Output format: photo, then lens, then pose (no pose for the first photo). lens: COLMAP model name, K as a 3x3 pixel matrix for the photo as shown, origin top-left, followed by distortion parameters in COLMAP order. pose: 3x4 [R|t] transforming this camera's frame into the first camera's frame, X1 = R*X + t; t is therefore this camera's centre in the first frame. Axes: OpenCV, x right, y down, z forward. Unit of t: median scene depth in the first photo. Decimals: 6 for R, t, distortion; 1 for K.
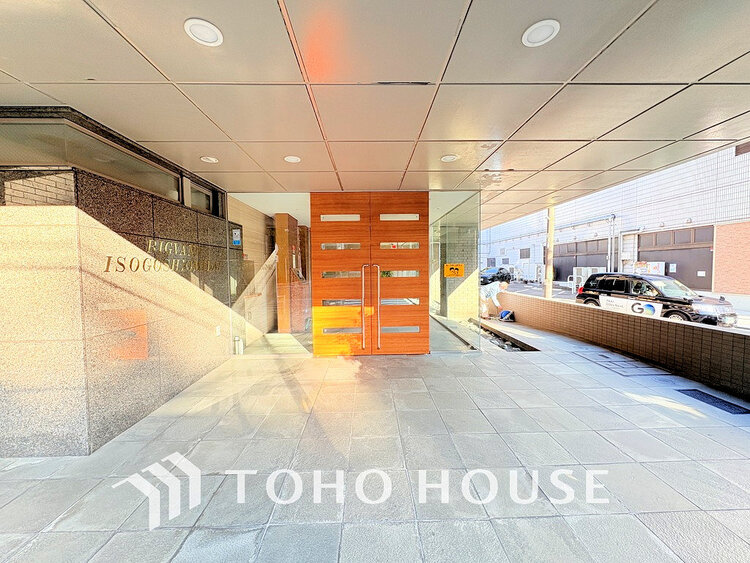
lens RADIAL K [[296.8, 0, 379.2], [0, 296.8, 280.5], [0, 0, 1]] dist [0.003229, 0.000184]
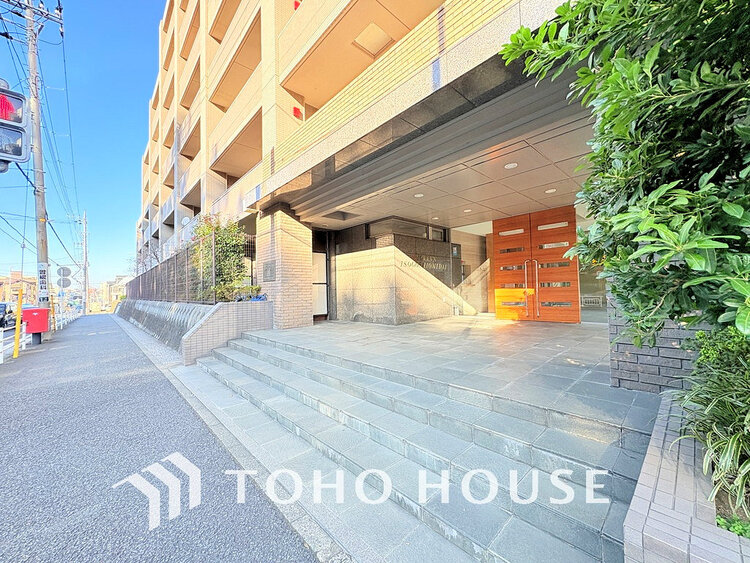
lens RADIAL K [[296.8, 0, 375.3], [0, 296.8, 281.6], [0, 0, 1]] dist [0.003229, 0.000184]
pose [[0.656579, -0.028042, -0.753736, 0.588028], [-0.014745, 0.998641, -0.049997, 0.141126], [0.754114, 0.043941, 0.655272, -0.579917]]
